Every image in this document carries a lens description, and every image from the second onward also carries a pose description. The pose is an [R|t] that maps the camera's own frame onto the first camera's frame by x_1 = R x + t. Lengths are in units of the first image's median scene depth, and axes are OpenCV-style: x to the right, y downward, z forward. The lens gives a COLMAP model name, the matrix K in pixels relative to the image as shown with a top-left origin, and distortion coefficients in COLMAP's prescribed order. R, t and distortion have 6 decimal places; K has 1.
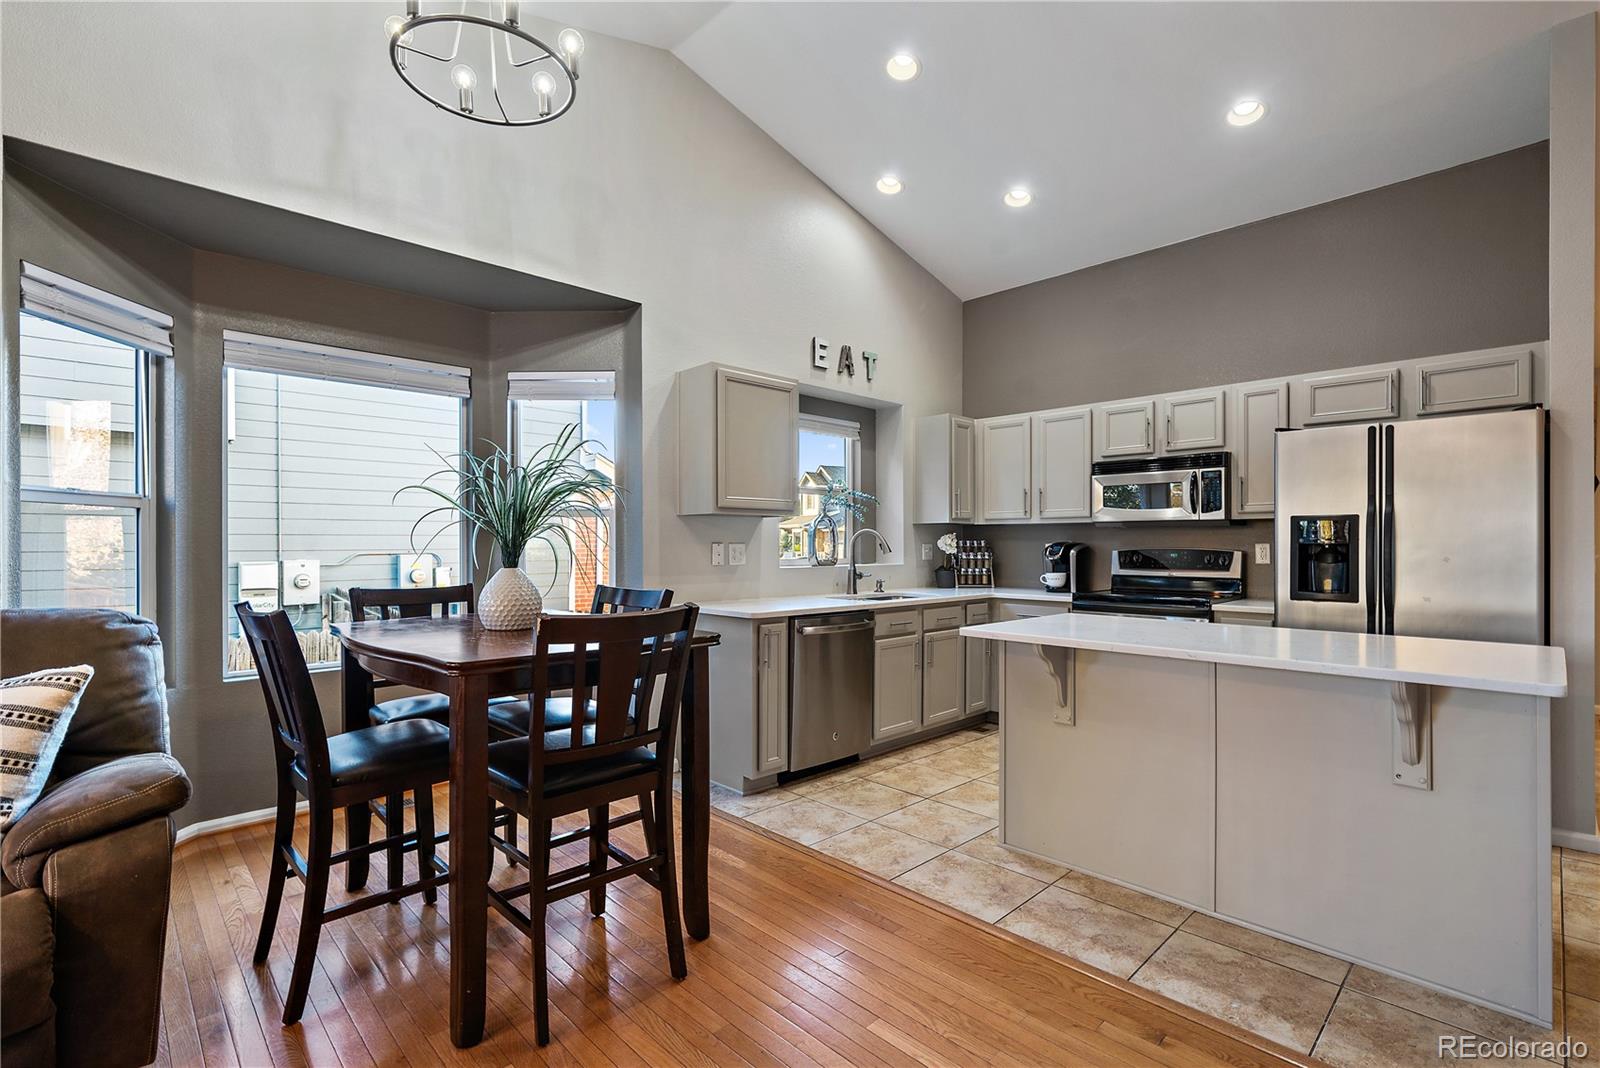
lens RADIAL K [[742.9, 0, 783.5], [0, 742.9, 542.0], [0, 0, 1]] dist [-0.001725, 0.000955]
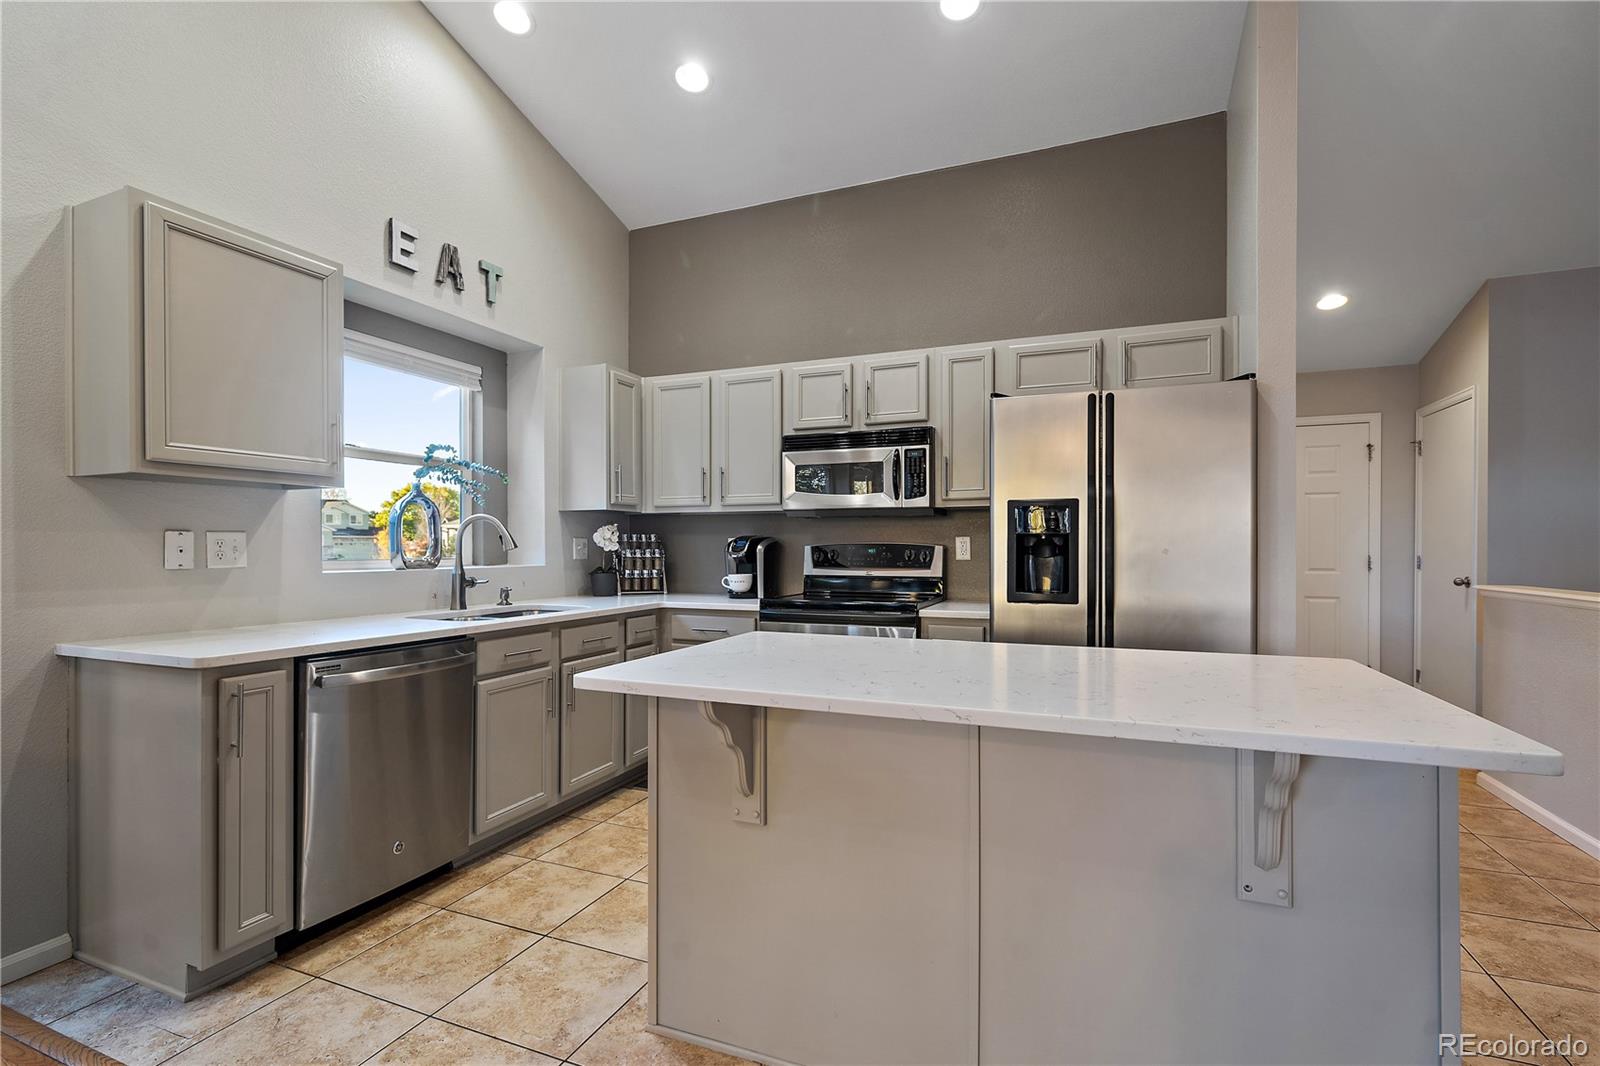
lens RADIAL K [[742.9, 0, 780.2], [0, 742.9, 550.4], [0, 0, 1]] dist [-0.001725, 0.000955]
pose [[0.920338, -0.002706, 0.391115, 0.110685], [0.000114, 0.999978, 0.006650, 0.012785], [-0.391124, -0.006076, 0.920318, 0.292235]]
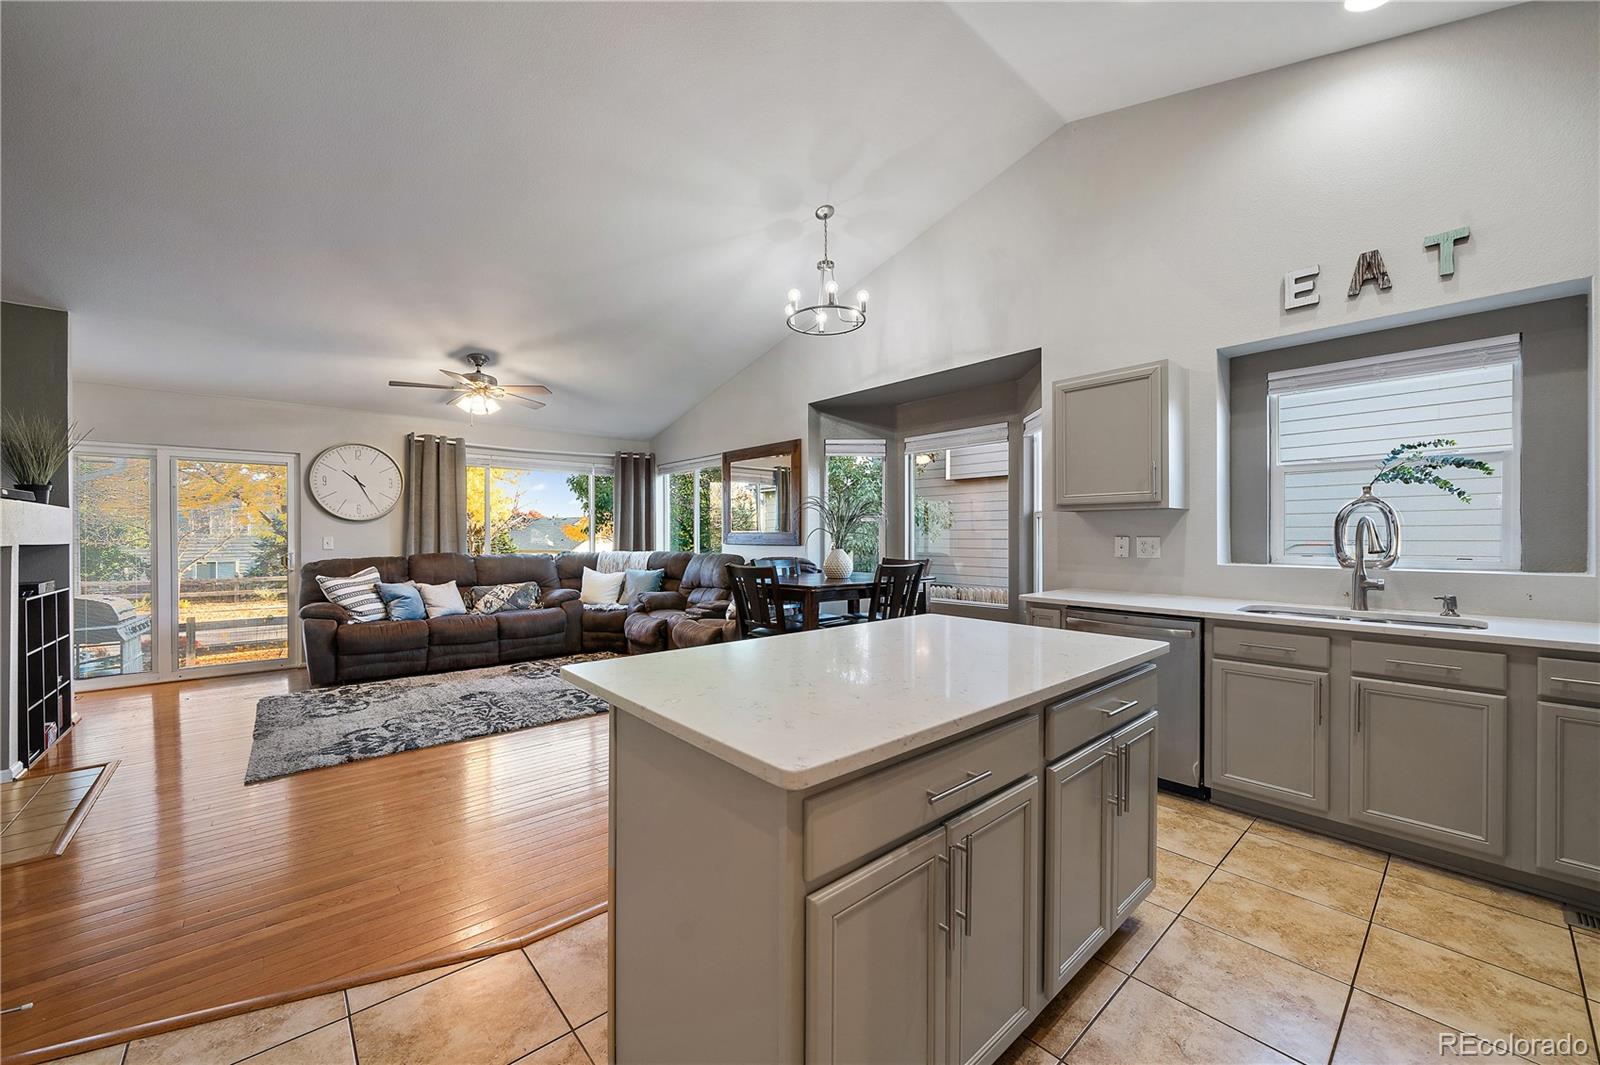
lens RADIAL K [[607.0, 0, 790.4], [0, 607.0, 536.3], [0, 0, 1]] dist [-0.002546, -0.000448]
pose [[-0.051908, 0.003642, -0.998645, 0.780560], [0.002883, 0.999990, 0.003498, -0.002705], [0.998648, -0.002697, -0.051918, 0.563871]]
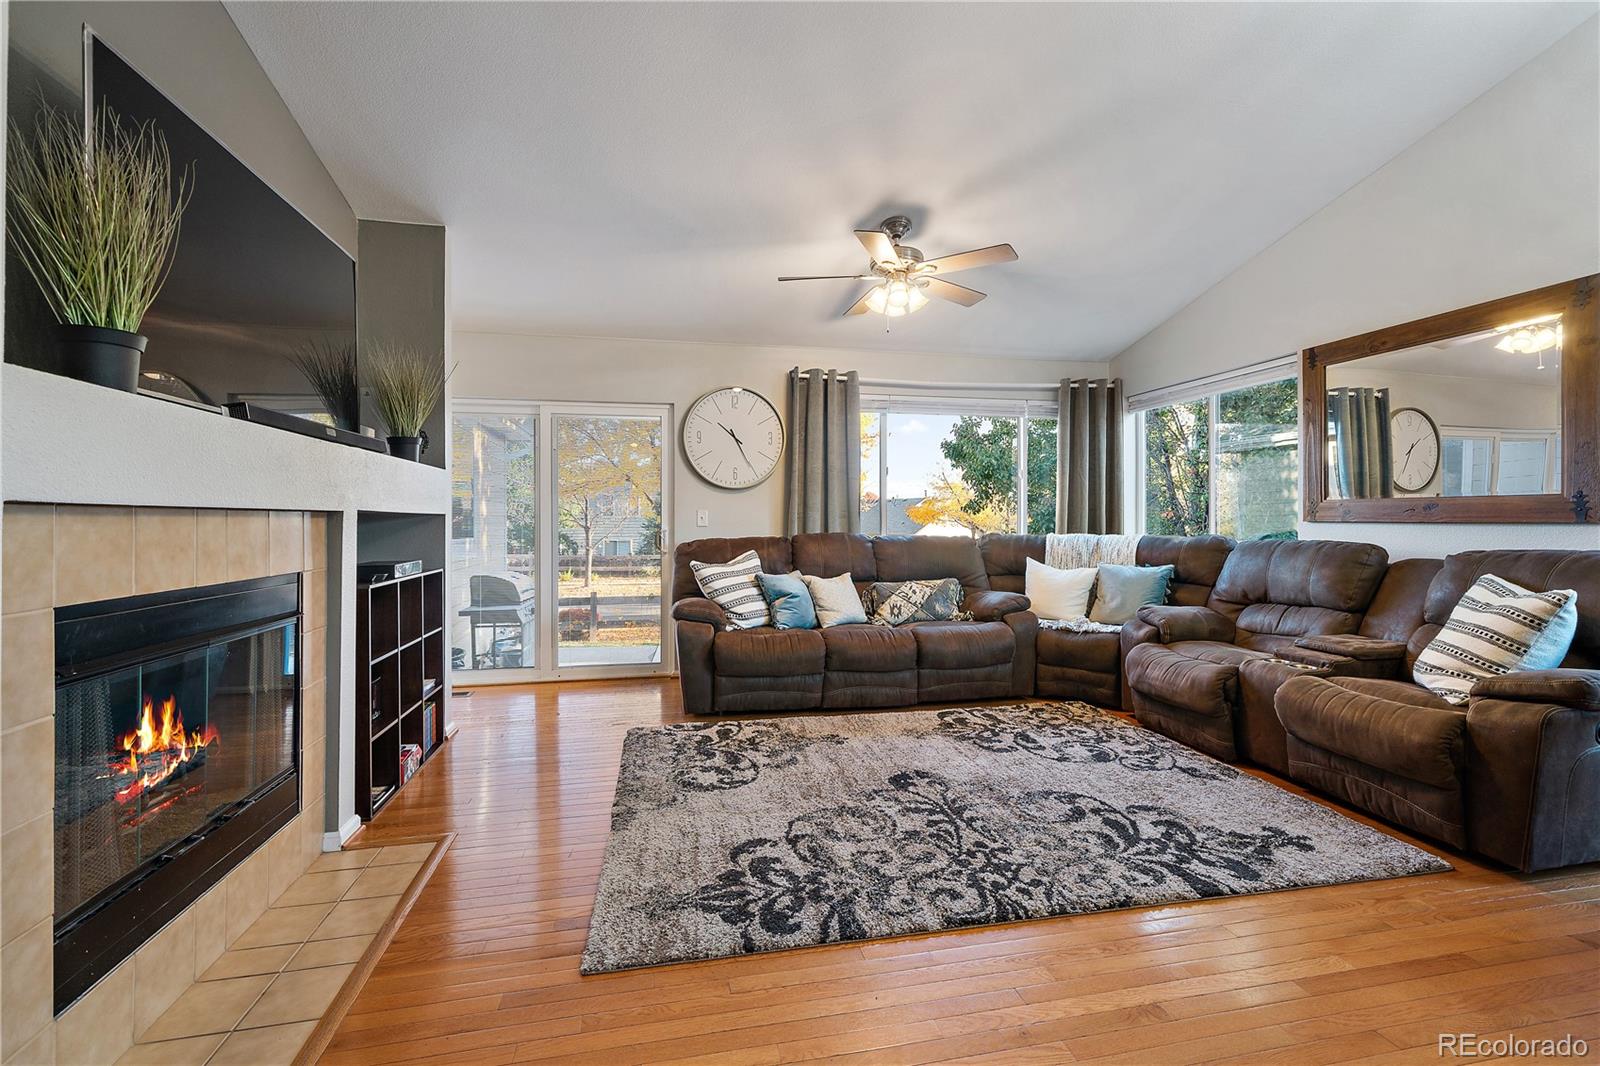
lens RADIAL K [[676.1, 0, 794.5], [0, 676.1, 516.3], [0, 0, 1]] dist [0.000734, 0.000081]
pose [[-0.529956, -0.001951, -0.848023, 0.376723], [0.001633, 0.999993, -0.003321, 0.015854], [0.848023, -0.003144, -0.529950, 0.205817]]
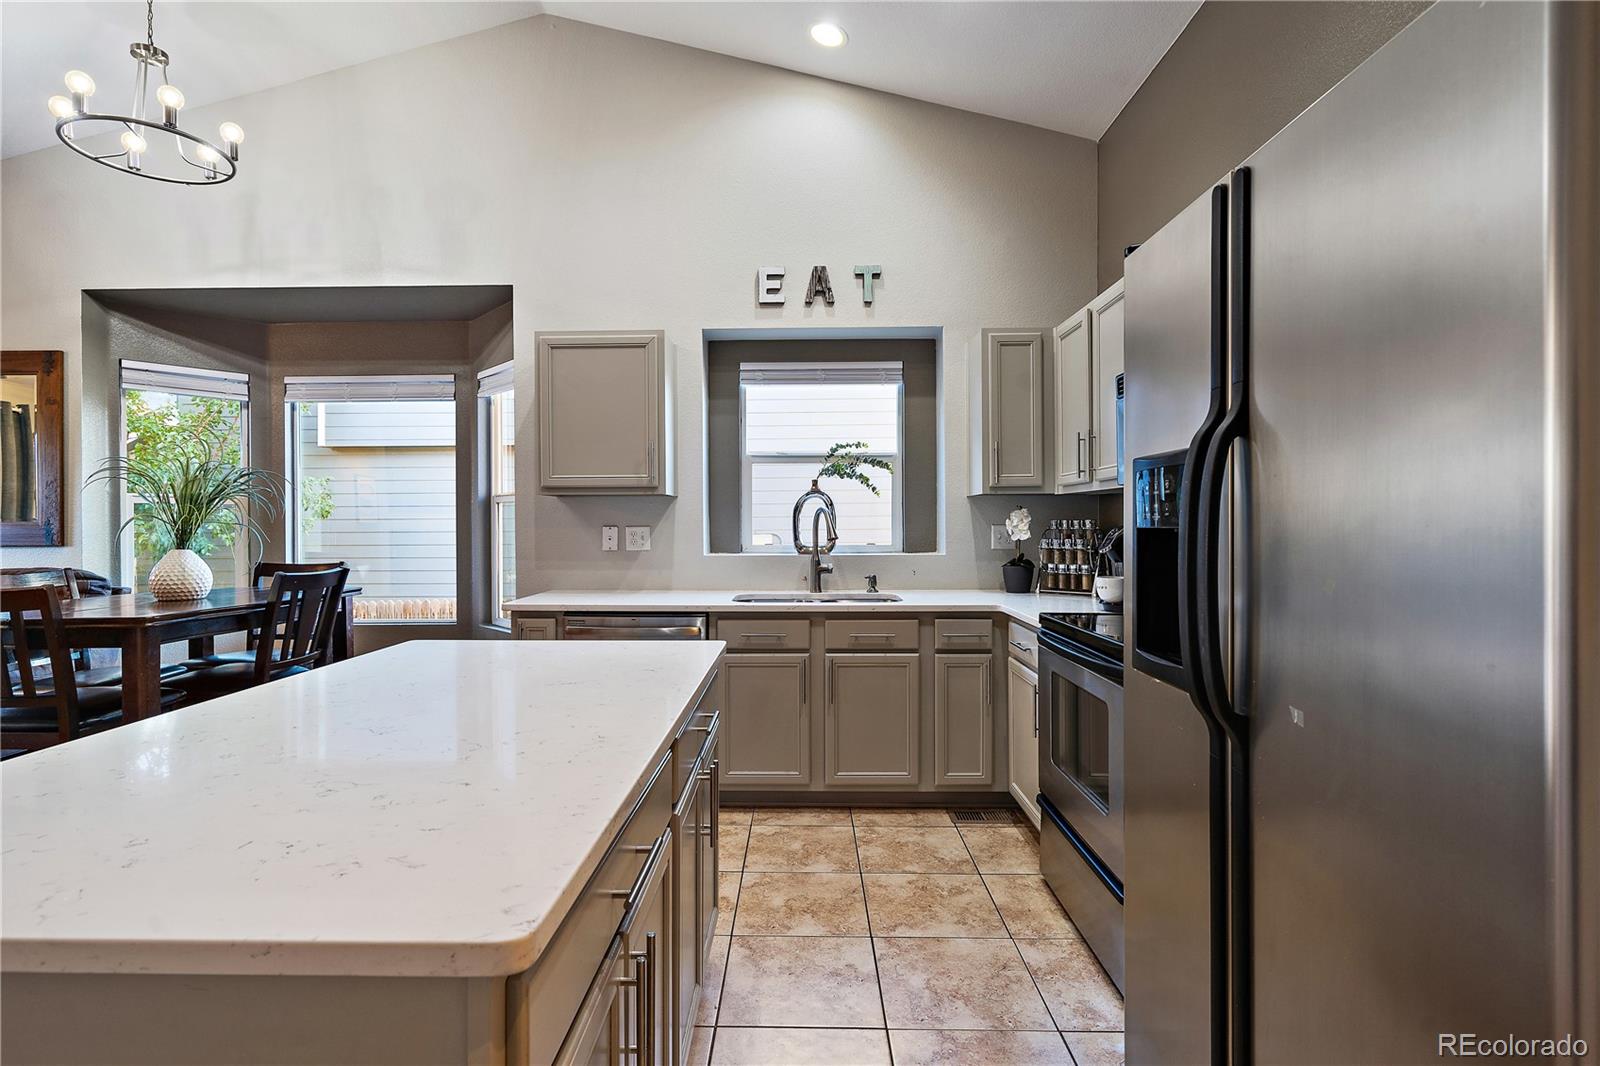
lens RADIAL K [[764.0, 0, 791.8], [0, 764.0, 526.9], [0, 0, 1]] dist [-0.001345, 0.000022]
pose [[0.707041, -0.000592, -0.707172, 0.713592], [0.005405, 0.999975, 0.004567, -0.000578], [0.707152, -0.007051, 0.707027, 0.488085]]
